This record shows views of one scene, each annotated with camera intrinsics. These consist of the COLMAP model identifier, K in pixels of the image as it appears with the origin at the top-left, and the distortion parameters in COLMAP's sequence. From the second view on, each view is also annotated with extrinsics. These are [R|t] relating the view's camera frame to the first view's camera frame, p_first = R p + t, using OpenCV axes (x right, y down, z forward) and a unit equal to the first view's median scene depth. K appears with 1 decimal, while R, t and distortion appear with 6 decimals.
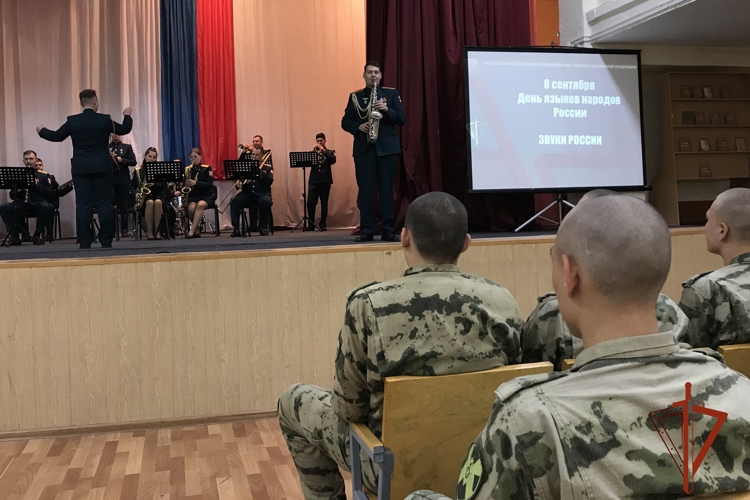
lens RADIAL K [[699.5, 0, 362.9], [0, 699.5, 200.6], [0, 0, 1]] dist [0.006496, 0.000000]
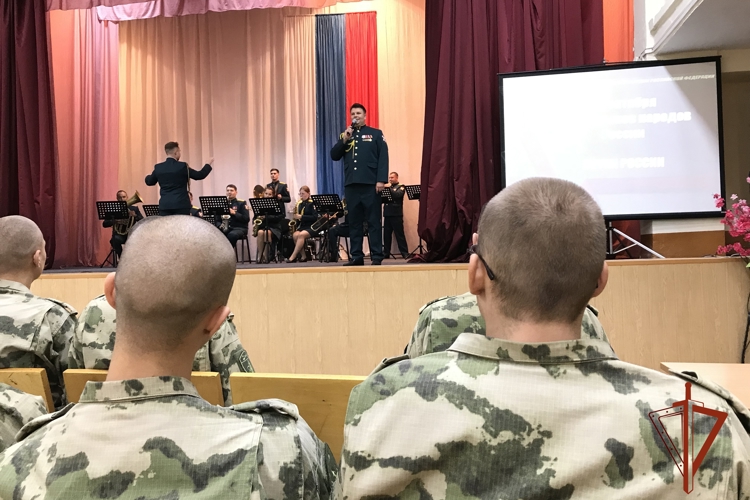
lens RADIAL K [[643.9, 0, 373.1], [0, 643.9, 247.5], [0, 0, 1]] dist [-0.009198, 0.019836]
pose [[0.910783, 0.006308, -0.412836, 0.340689], [0.004454, 0.999675, 0.025100, 0.001675], [0.412860, -0.024699, 0.910459, 0.087649]]
